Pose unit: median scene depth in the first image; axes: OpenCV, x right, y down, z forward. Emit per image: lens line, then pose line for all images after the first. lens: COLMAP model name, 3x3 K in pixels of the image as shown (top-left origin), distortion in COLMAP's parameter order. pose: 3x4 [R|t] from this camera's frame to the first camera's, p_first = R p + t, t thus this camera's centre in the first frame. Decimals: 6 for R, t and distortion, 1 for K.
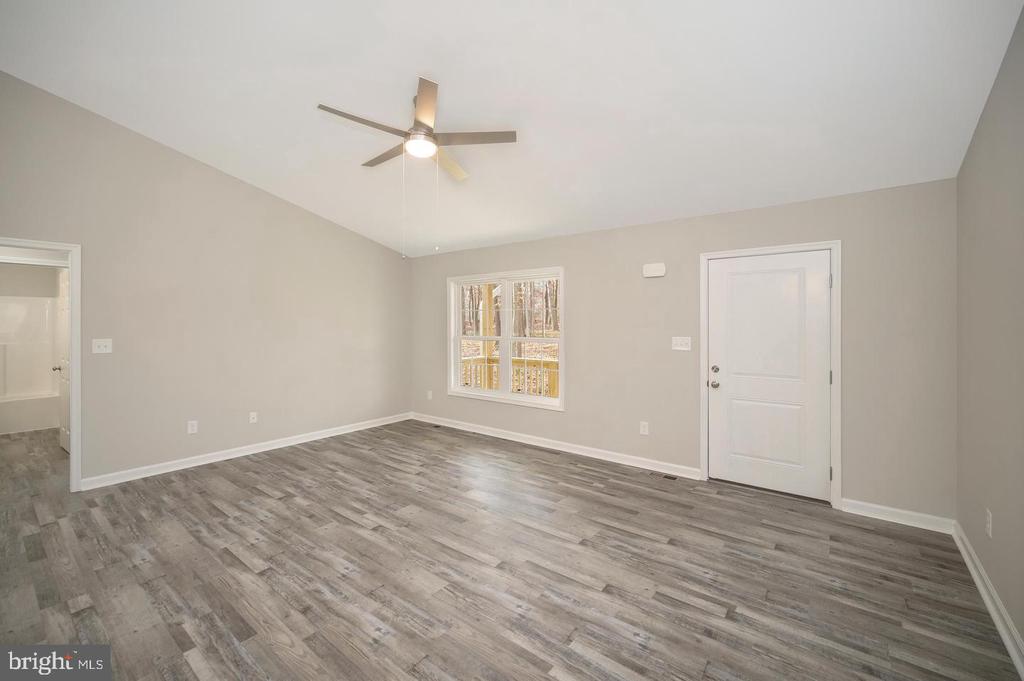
lens RADIAL K [[434.3, 0, 514.7], [0, 434.3, 321.5], [0, 0, 1]] dist [-0.000951, -0.000184]
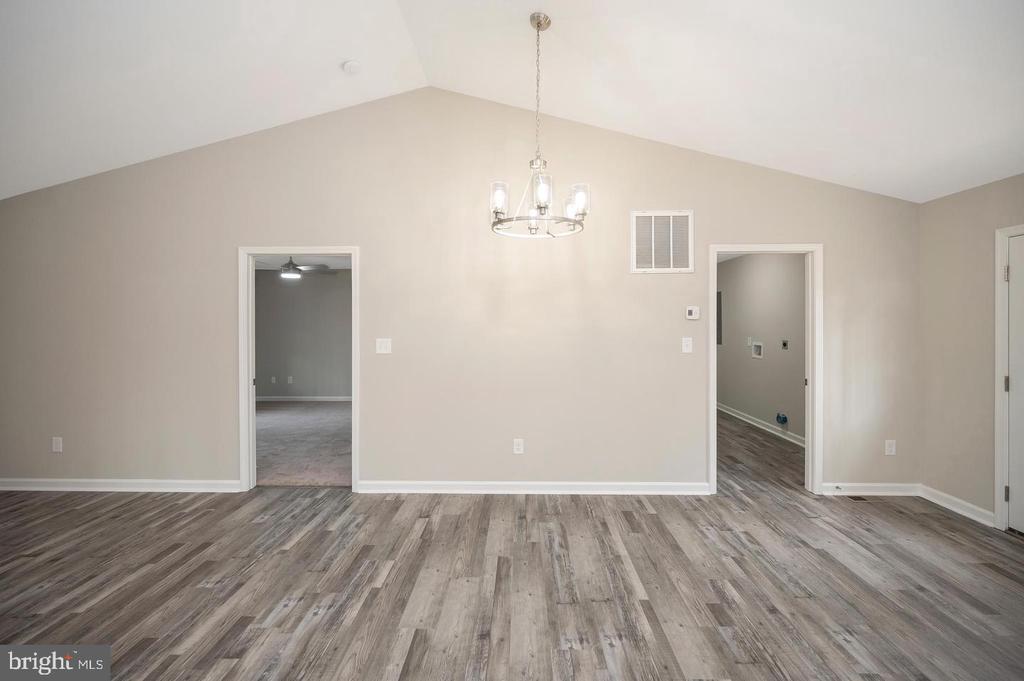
lens RADIAL K [[433.6, 0, 510.4], [0, 433.6, 325.5], [0, 0, 1]] dist [-0.000848, -0.000173]
pose [[-0.593869, -0.002481, 0.804558, -0.867355], [0.002143, 0.999987, 0.004666, 0.003086], [-0.804559, 0.004495, -0.593856, 0.405412]]
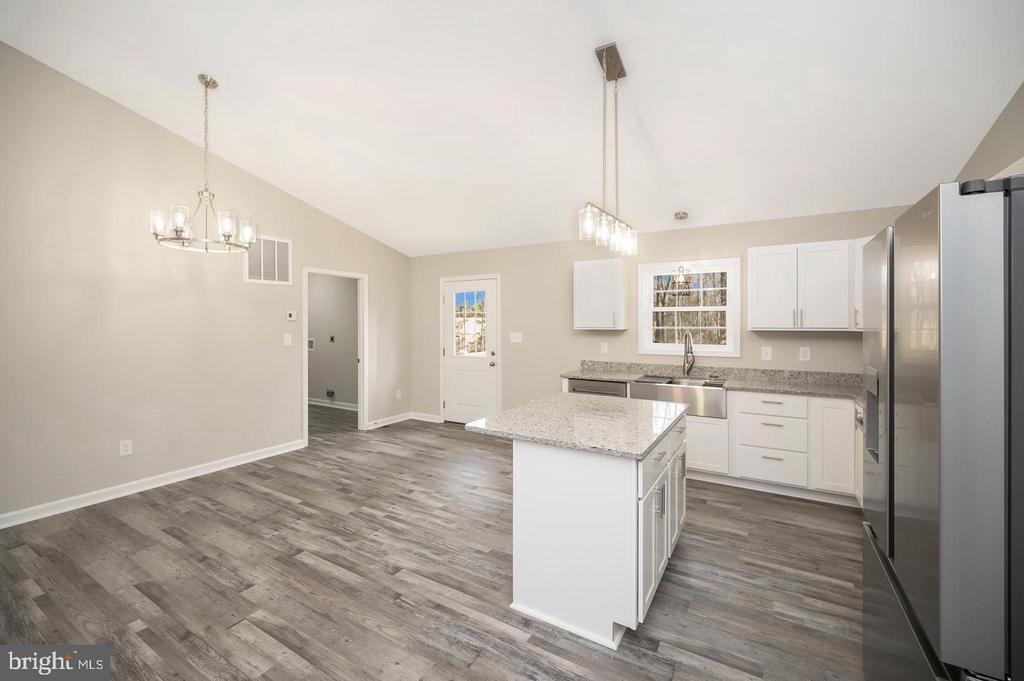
lens RADIAL K [[434.3, 0, 514.7], [0, 434.3, 321.5], [0, 0, 1]] dist [-0.000951, -0.000184]
pose [[-0.992637, 0.003461, -0.121082, -0.835260], [0.003841, 0.999988, -0.002906, 0.004639], [0.121070, -0.003350, -0.992638, 0.937733]]
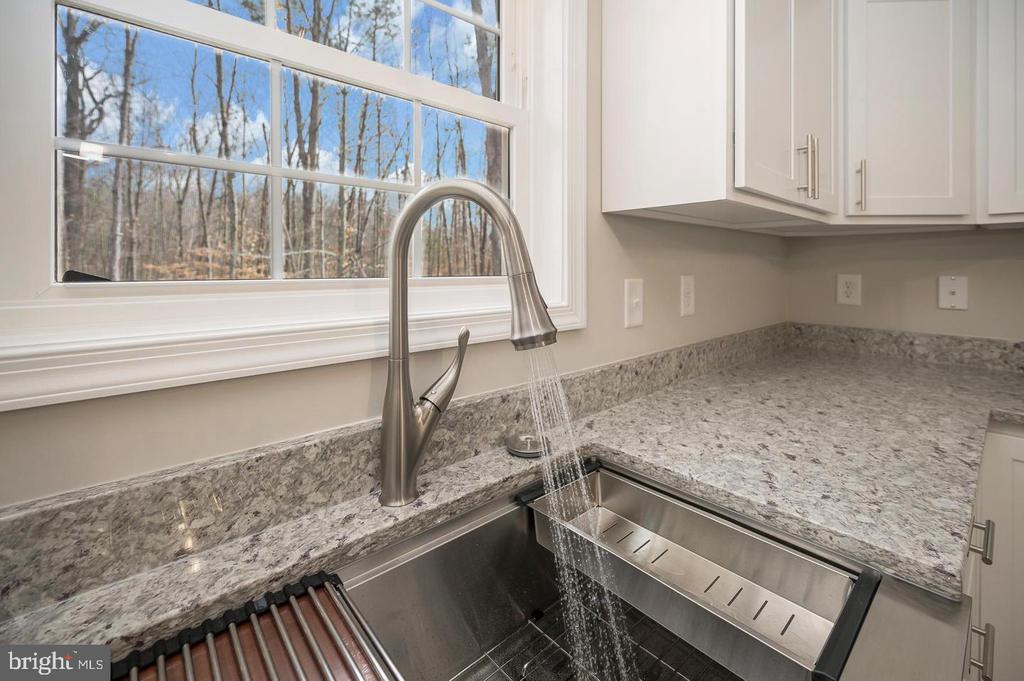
lens RADIAL K [[442.7, 0, 512.5], [0, 442.7, 264.8], [0, 0, 1]] dist [0.000211, -0.000103]
pose [[-0.188899, 0.001183, -0.981996, -1.332256], [0.001531, 0.999998, 0.000910, 0.065816], [0.981995, -0.001332, -0.188900, -0.243557]]
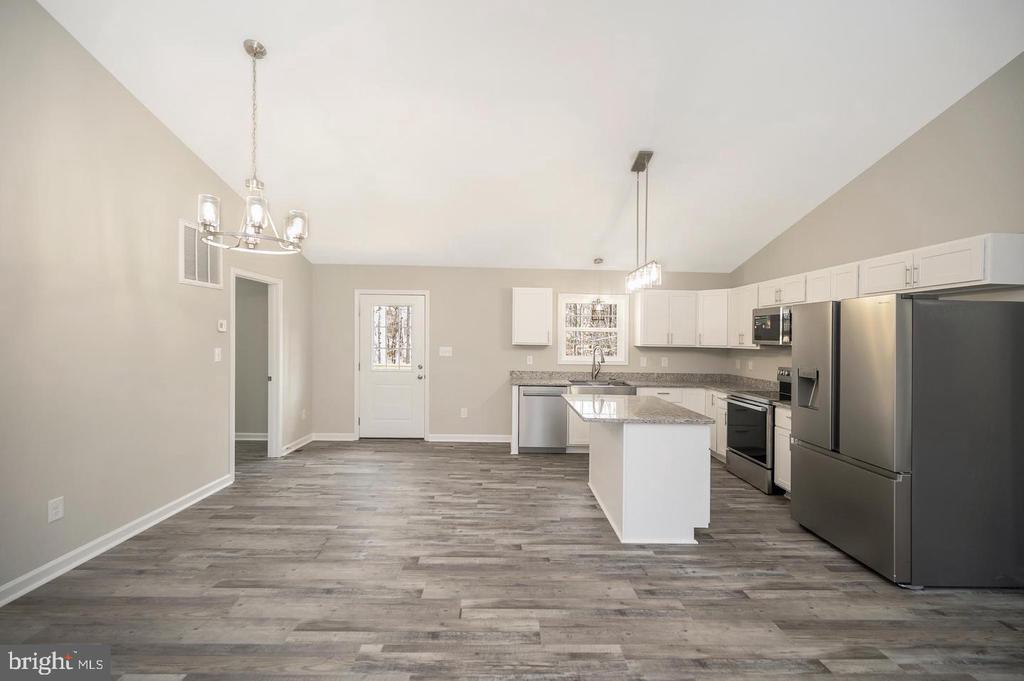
lens RADIAL K [[427.9, 0, 519.0], [0, 427.9, 340.4], [0, 0, 1]] dist [-0.001943, -0.000320]
pose [[-0.770603, -0.006253, -0.637284, -0.148734], [-0.012026, 0.999916, 0.004731, 0.002965], [0.637202, 0.011309, -0.770614, 0.838876]]
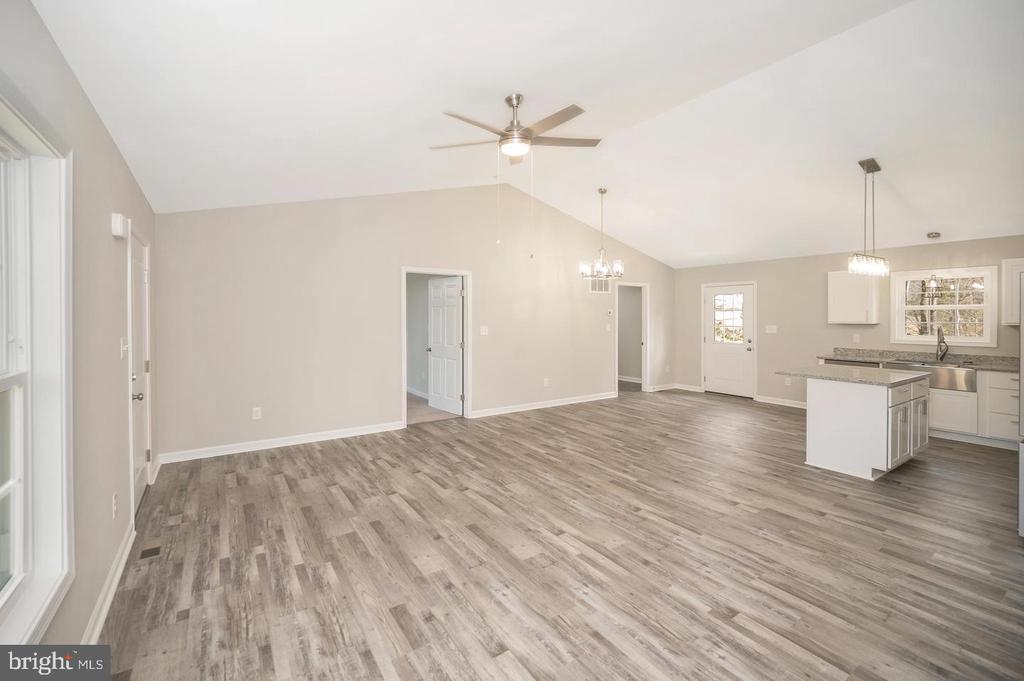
lens RADIAL K [[447.7, 0, 503.2], [0, 447.7, 318.5], [0, 0, 1]] dist [0.001480, 0.000393]
pose [[-0.949959, -0.001189, 0.312371, -0.469727], [-0.000905, 0.999999, 0.001057, 0.005852], [-0.312372, 0.000721, -0.949960, 1.829517]]
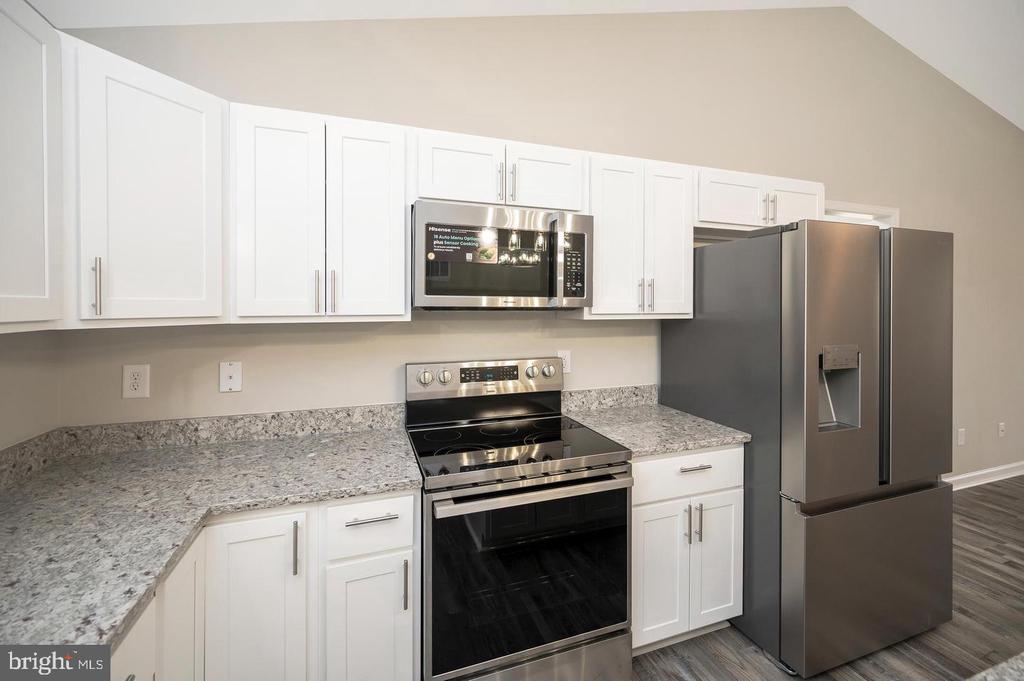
lens RADIAL K [[441.7, 0, 523.1], [0, 441.7, 304.1], [0, 0, 1]] dist [-0.002775, -0.000389]
pose [[0.842266, 0.005675, -0.539032, -1.315550], [-0.004400, 0.999984, 0.003652, 0.007079], [0.539044, -0.000704, 0.842277, -0.121754]]
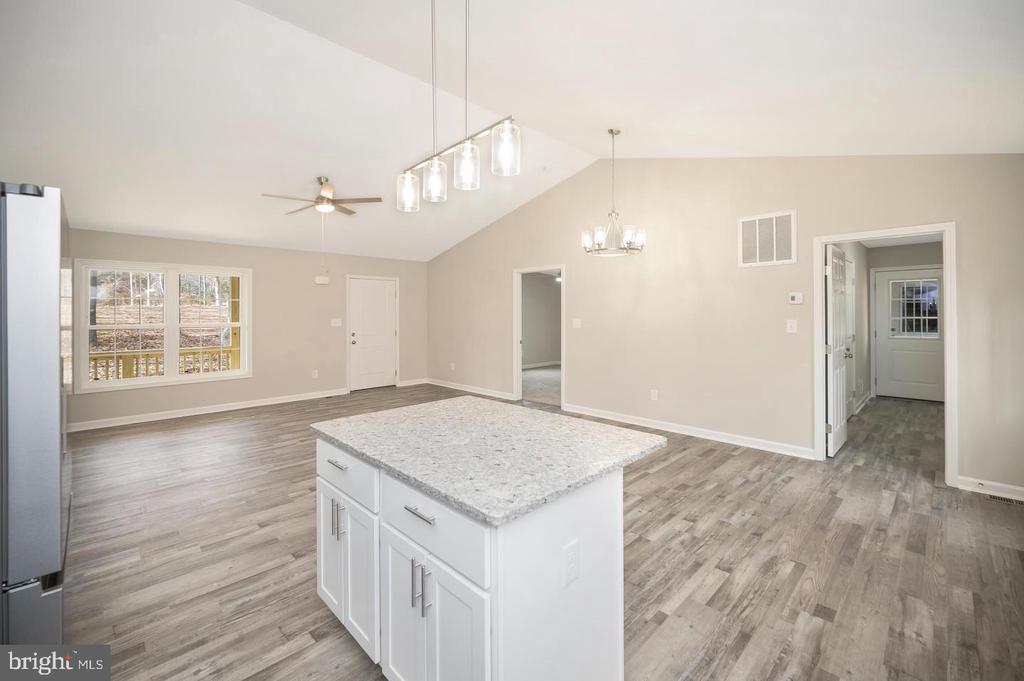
lens RADIAL K [[430.6, 0, 499.3], [0, 430.6, 309.5], [0, 0, 1]] dist [-0.001837, 0.000068]
pose [[0.155663, 0.009073, 0.987769, -1.618494], [0.002944, 0.999949, -0.009649, 0.019195], [-0.987806, 0.004410, 0.155628, 0.048089]]
